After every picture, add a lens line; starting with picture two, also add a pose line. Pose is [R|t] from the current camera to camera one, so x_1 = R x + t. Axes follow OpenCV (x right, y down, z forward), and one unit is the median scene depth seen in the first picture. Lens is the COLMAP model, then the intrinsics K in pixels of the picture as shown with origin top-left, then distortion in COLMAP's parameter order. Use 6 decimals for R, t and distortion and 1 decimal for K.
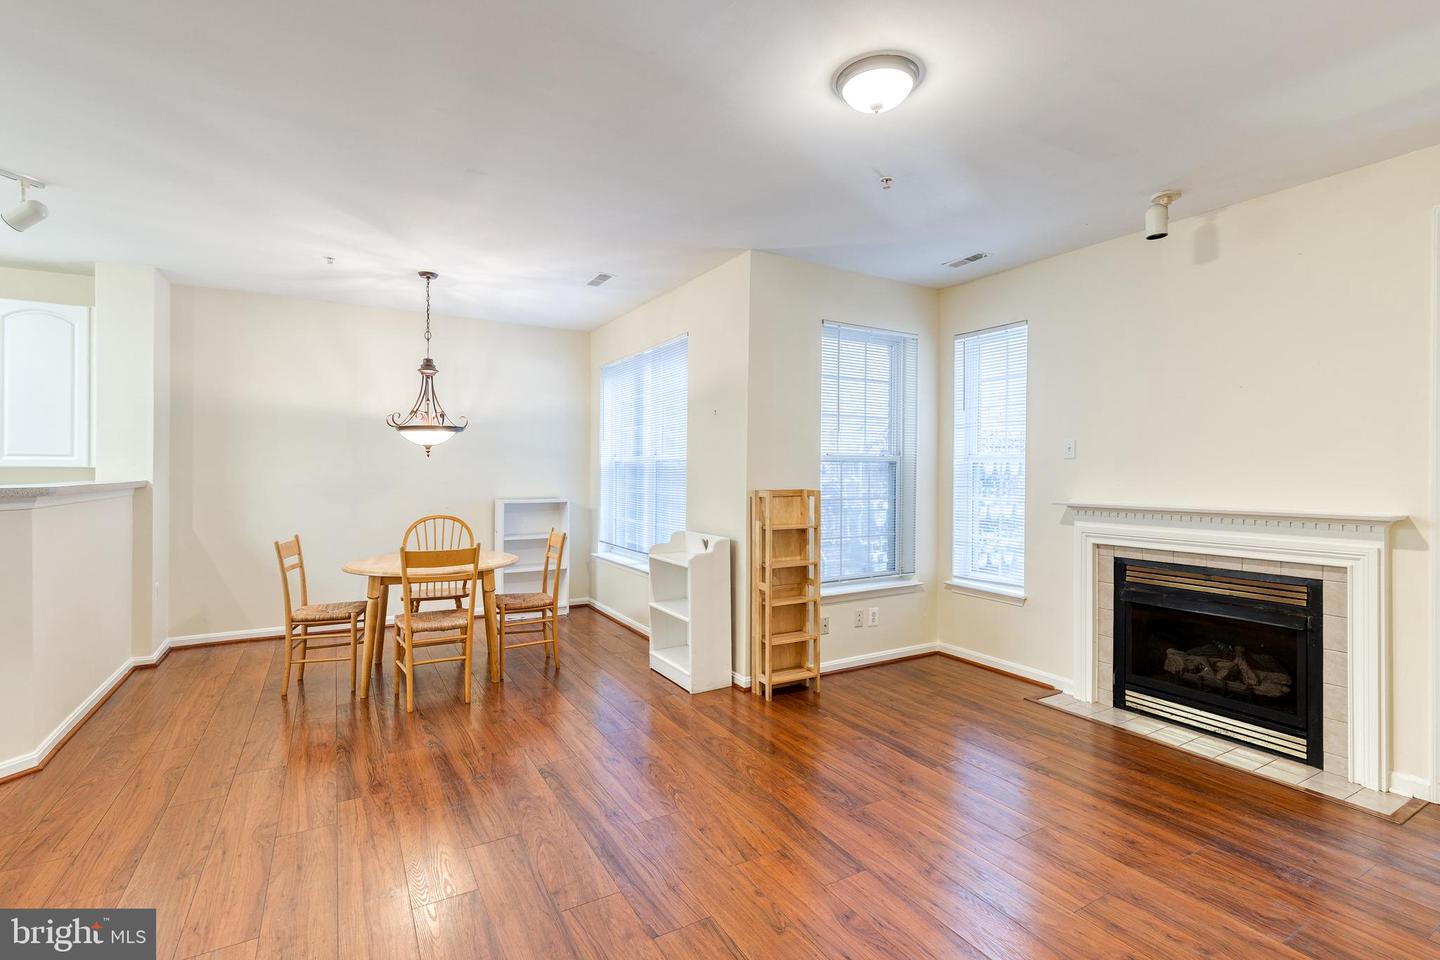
lens RADIAL K [[667.2, 0, 726.4], [0, 667.2, 467.4], [0, 0, 1]] dist [0.009838, -0.000389]
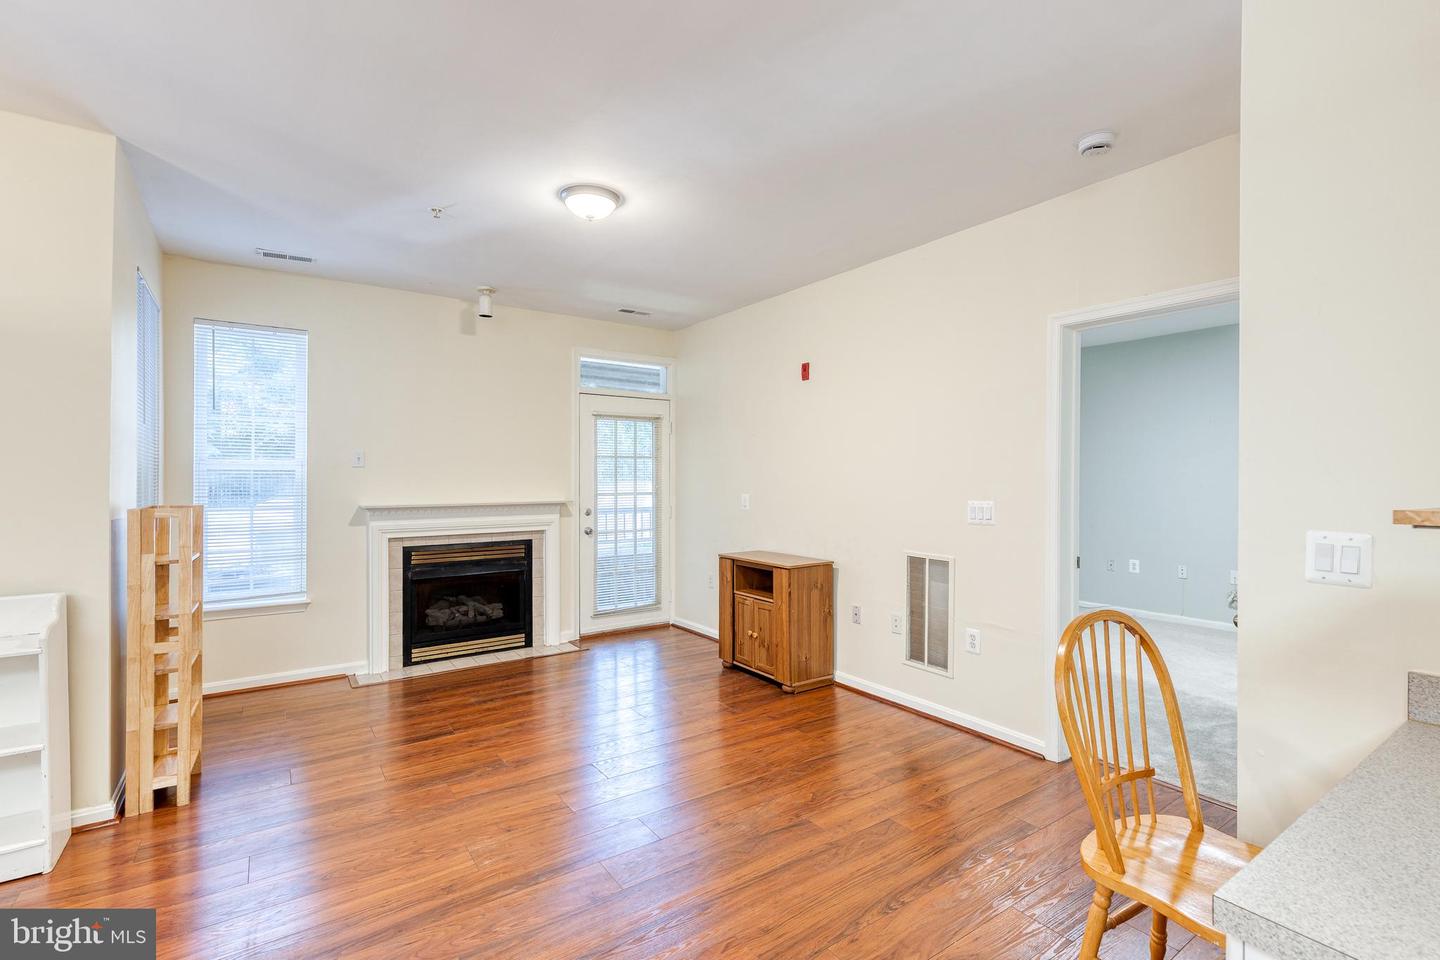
lens RADIAL K [[656.2, 0, 737.1], [0, 656.2, 479.6], [0, 0, 1]] dist [0.004190, 0.000162]
pose [[-0.085389, -0.005795, 0.996331, -0.637149], [-0.002918, 0.999980, 0.005566, -0.000380], [-0.996343, -0.002432, -0.085404, 0.446212]]
